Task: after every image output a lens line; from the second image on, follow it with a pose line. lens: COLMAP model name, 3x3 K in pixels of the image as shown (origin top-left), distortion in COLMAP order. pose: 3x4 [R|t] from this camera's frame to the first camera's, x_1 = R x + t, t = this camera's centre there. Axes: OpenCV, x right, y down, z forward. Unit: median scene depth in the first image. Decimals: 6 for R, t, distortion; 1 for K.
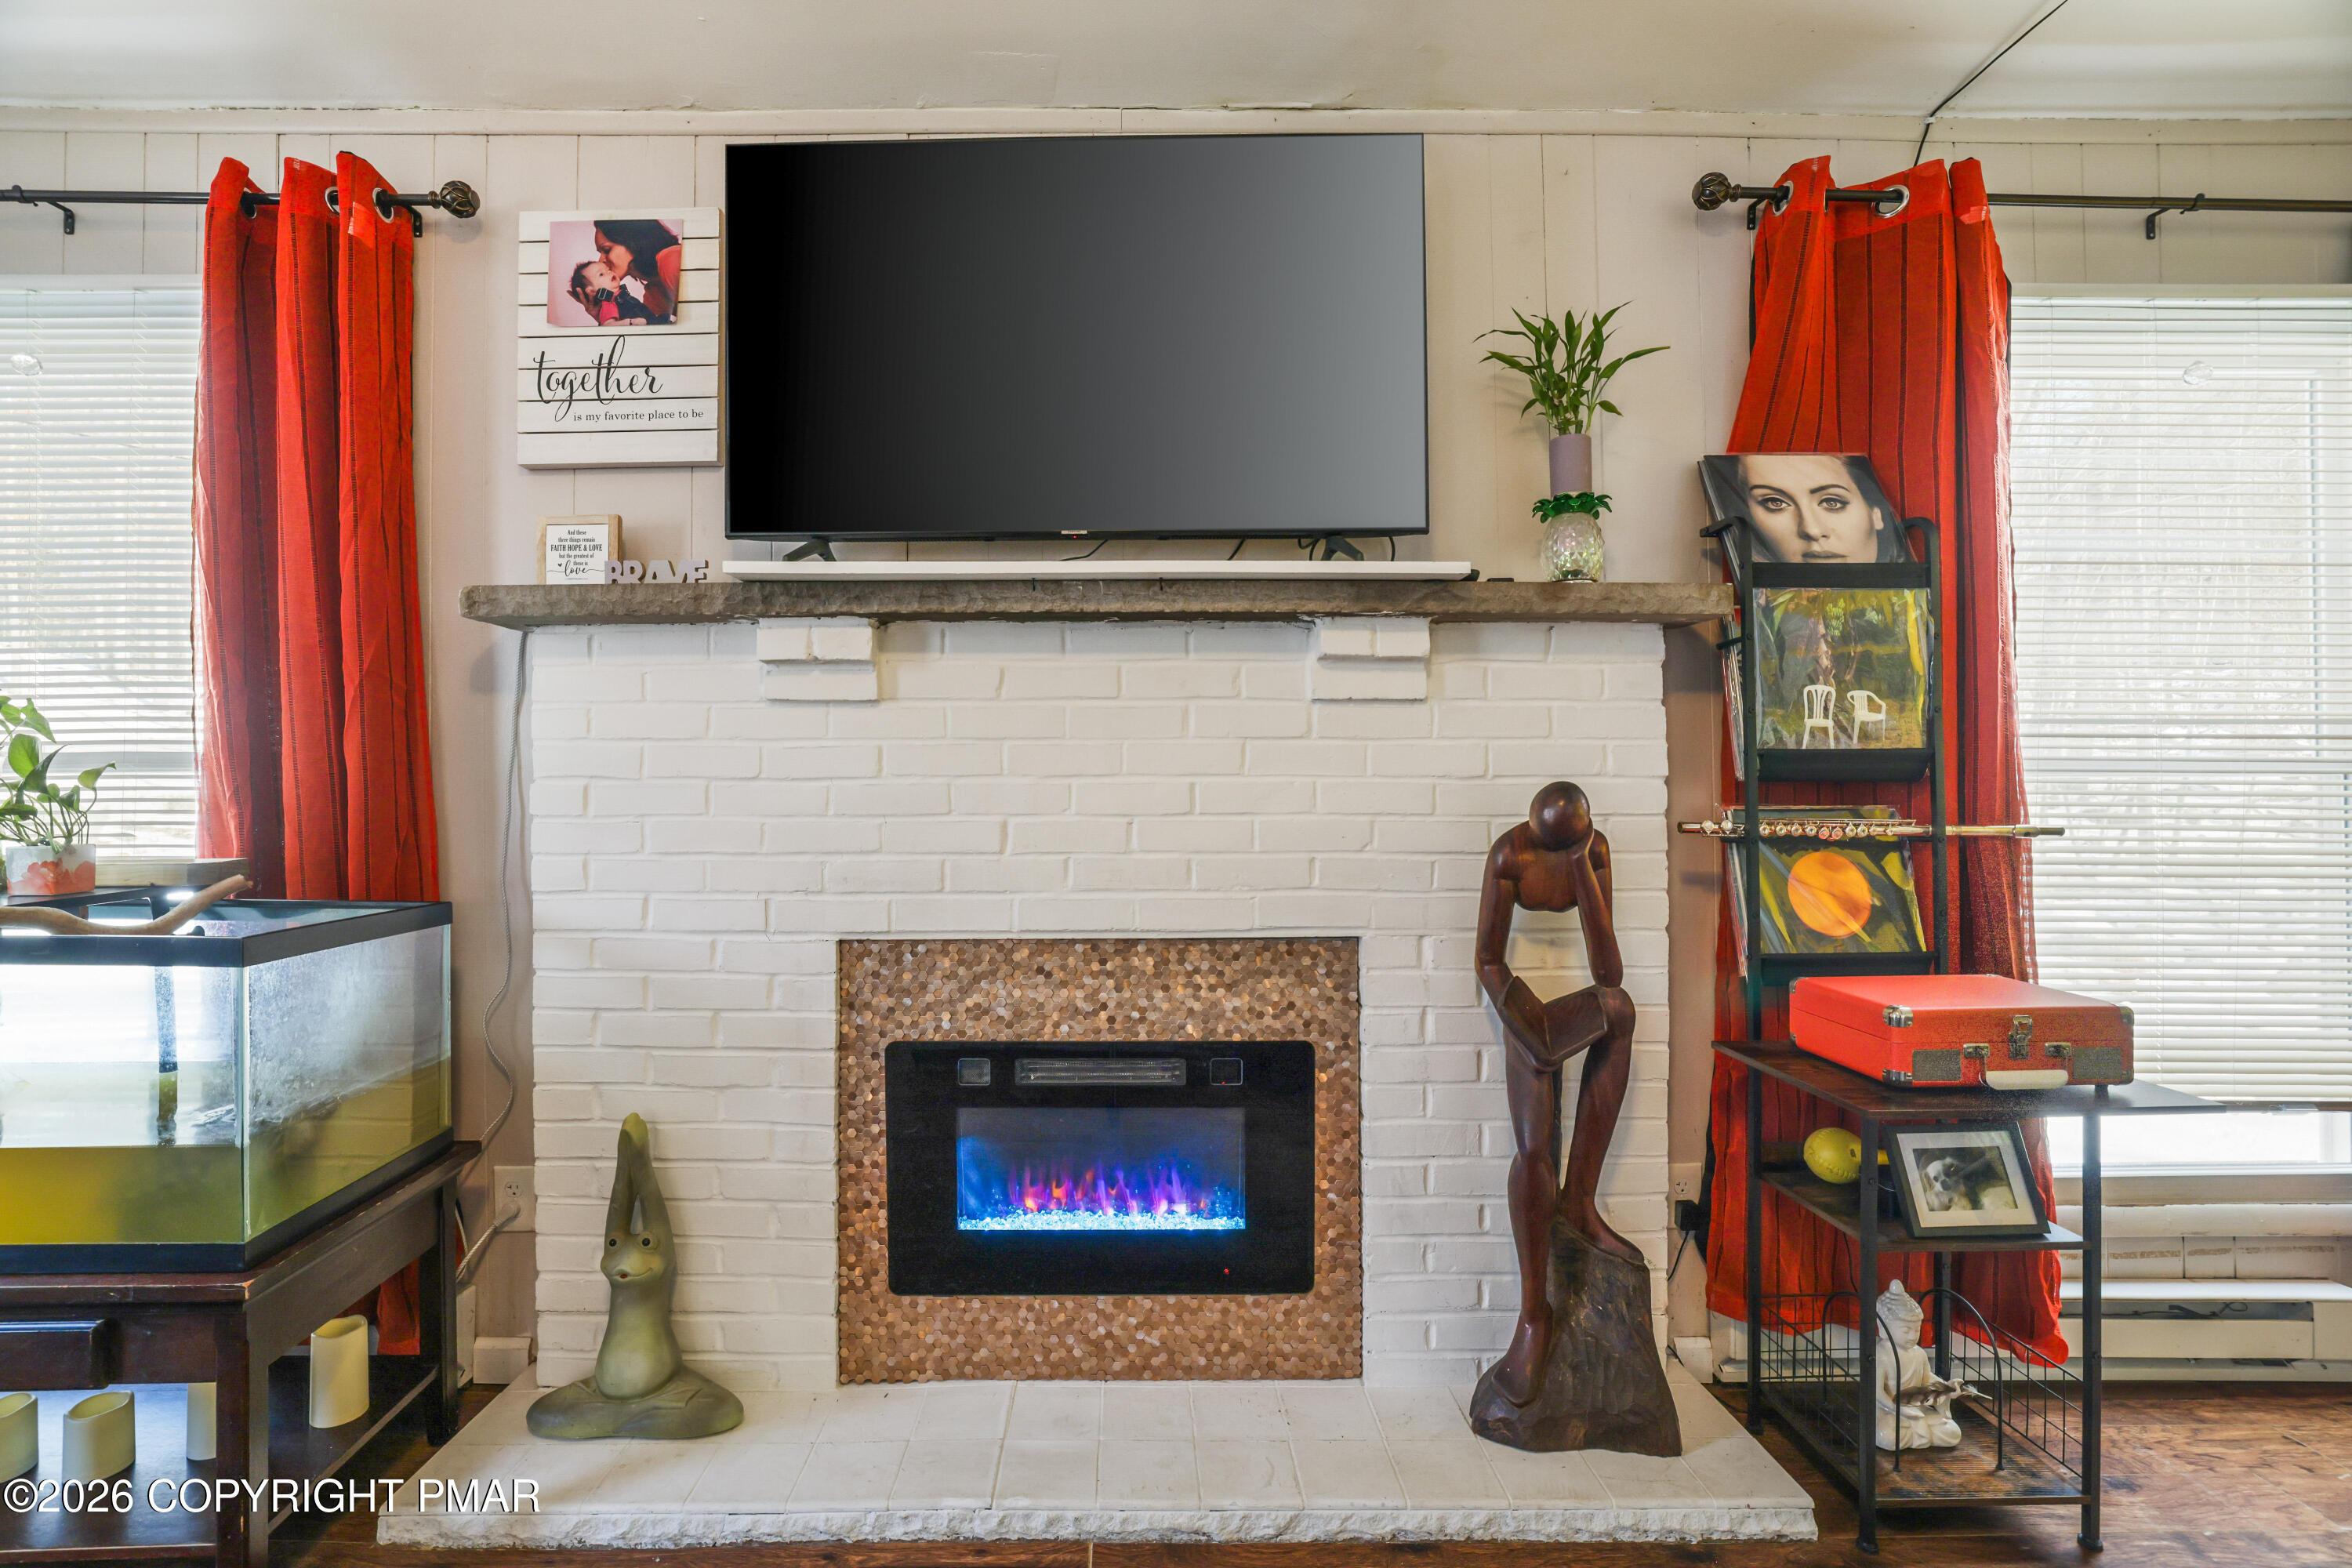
lens RADIAL K [[1101.0, 0, 1176.0], [0, 1101.0, 784.0], [0, 0, 1]] dist [-0.044736, 0.013726]
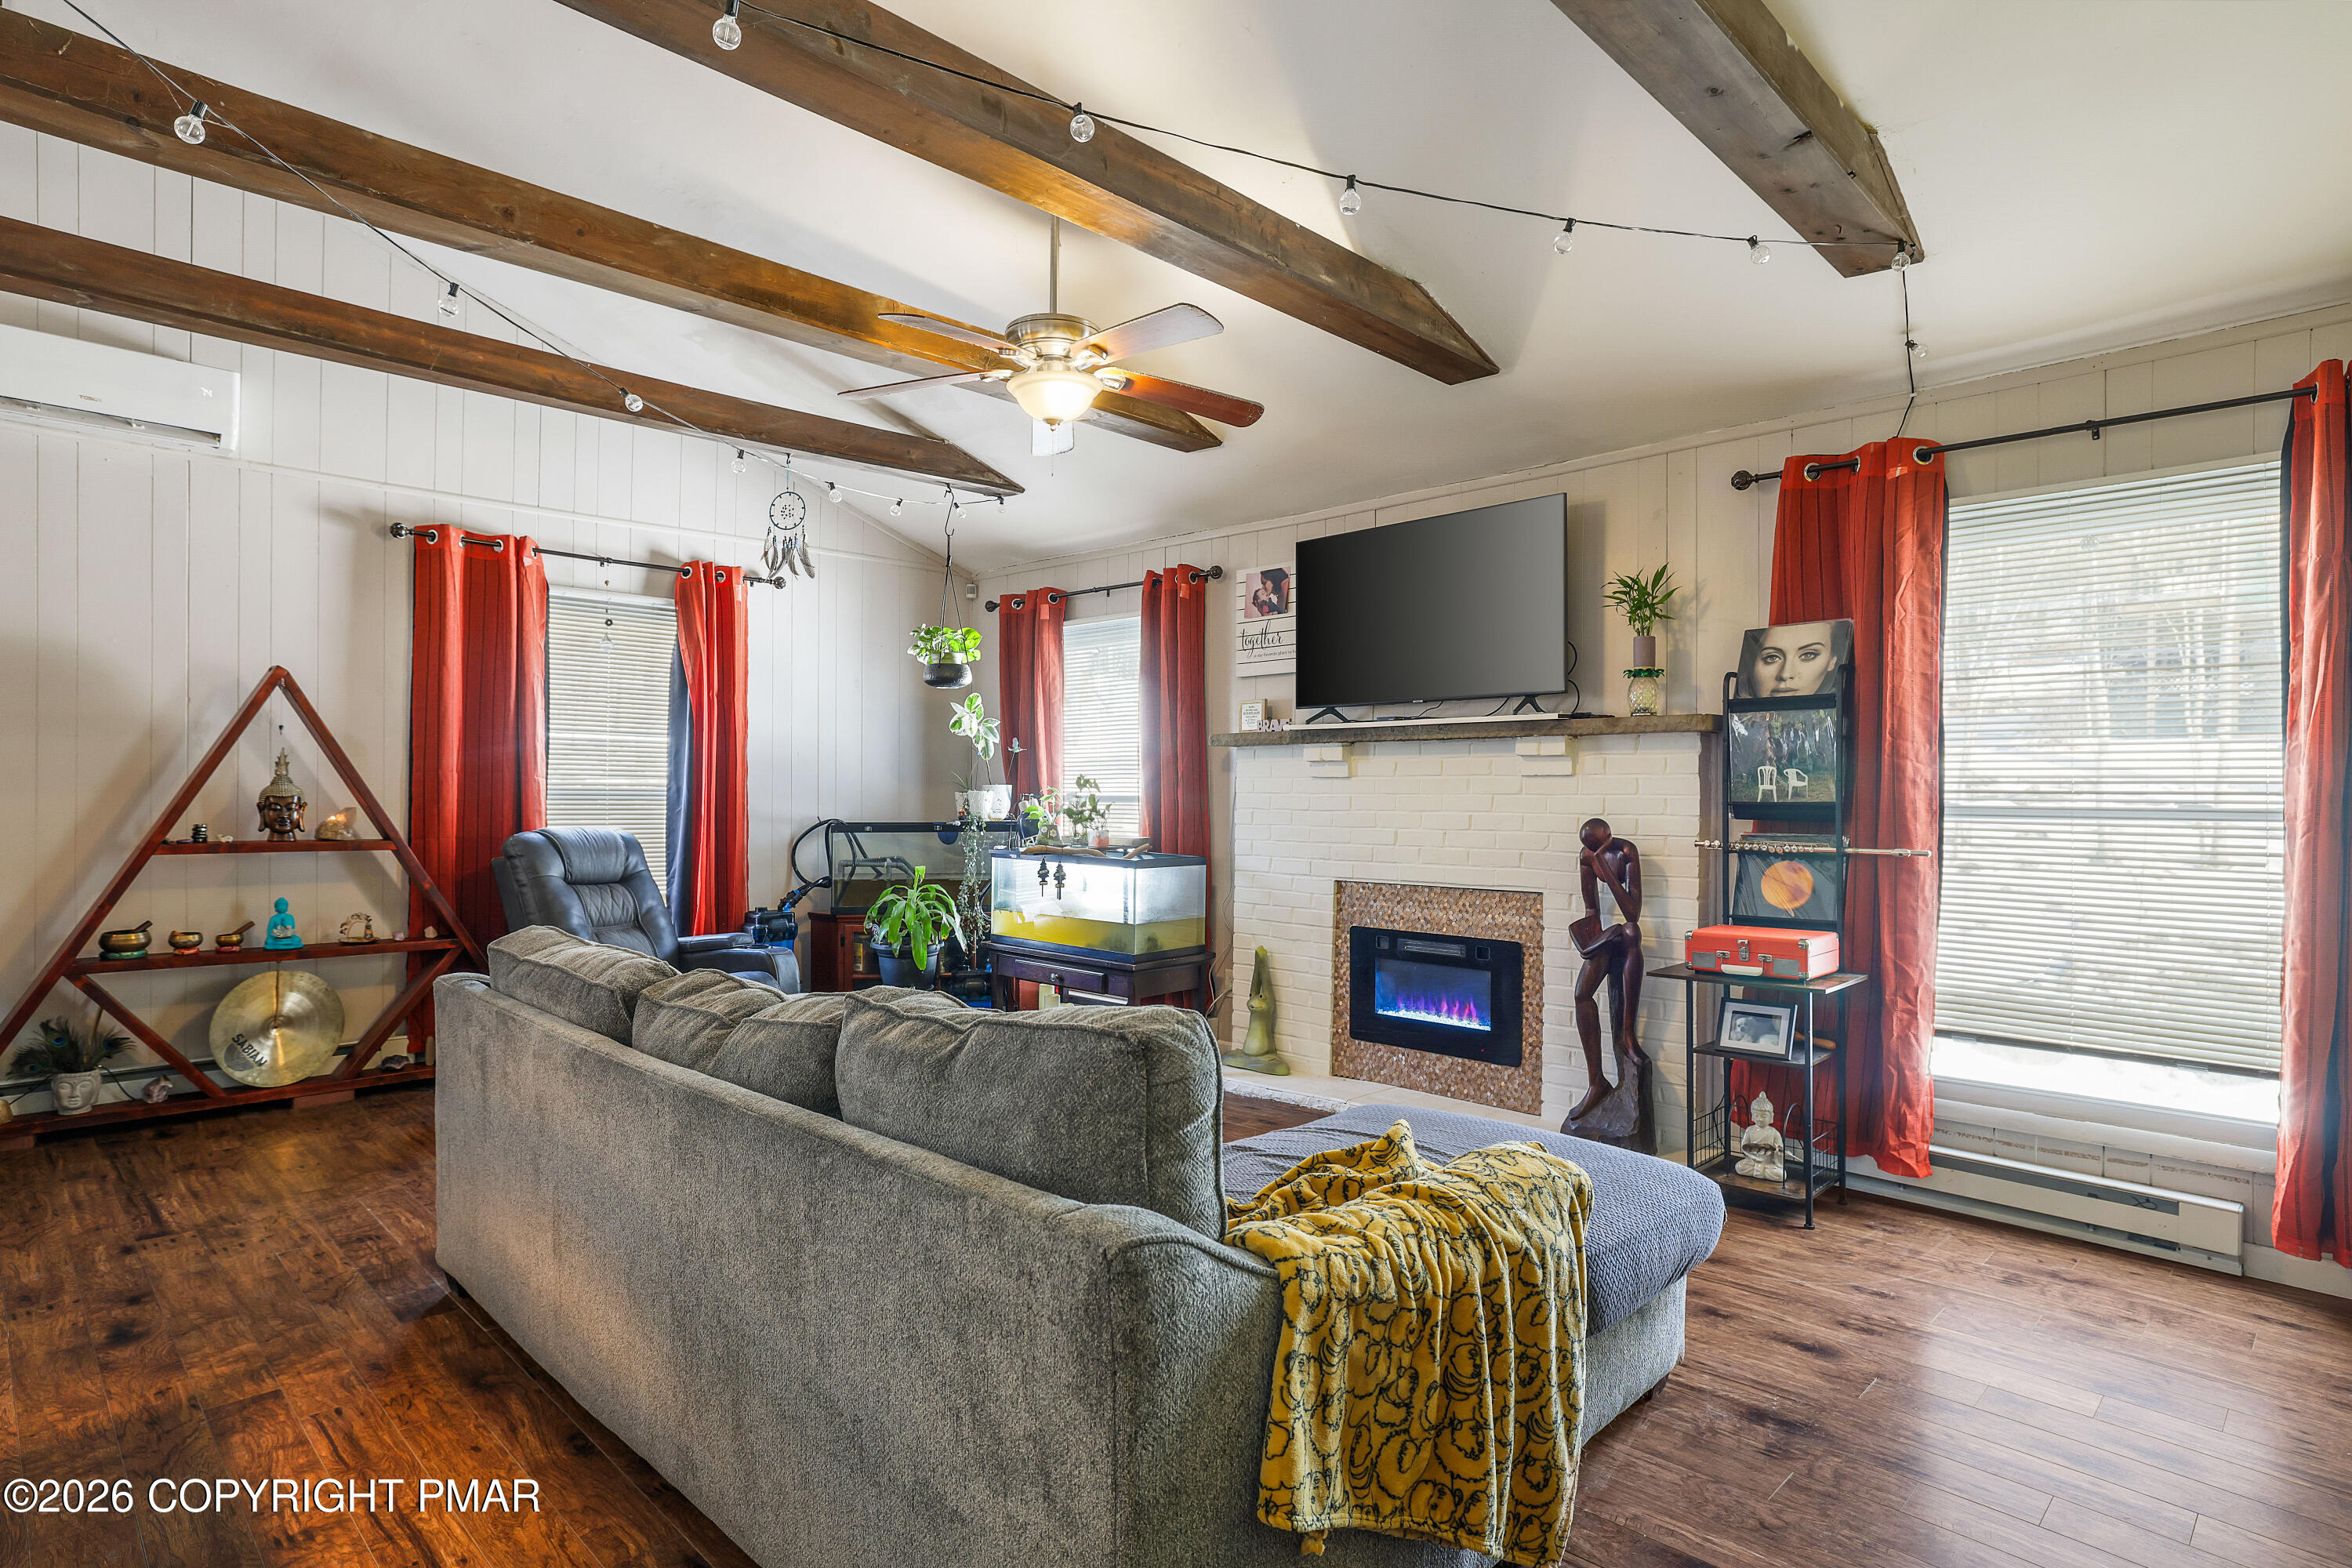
lens RADIAL K [[1101.0, 0, 1176.0], [0, 1101.0, 784.0], [0, 0, 1]] dist [-0.044736, 0.013726]
pose [[0.713265, -0.003220, -0.700887, 1.090083], [-0.005741, 0.999929, -0.010436, -0.035451], [0.700870, 0.011468, 0.713196, -0.901025]]
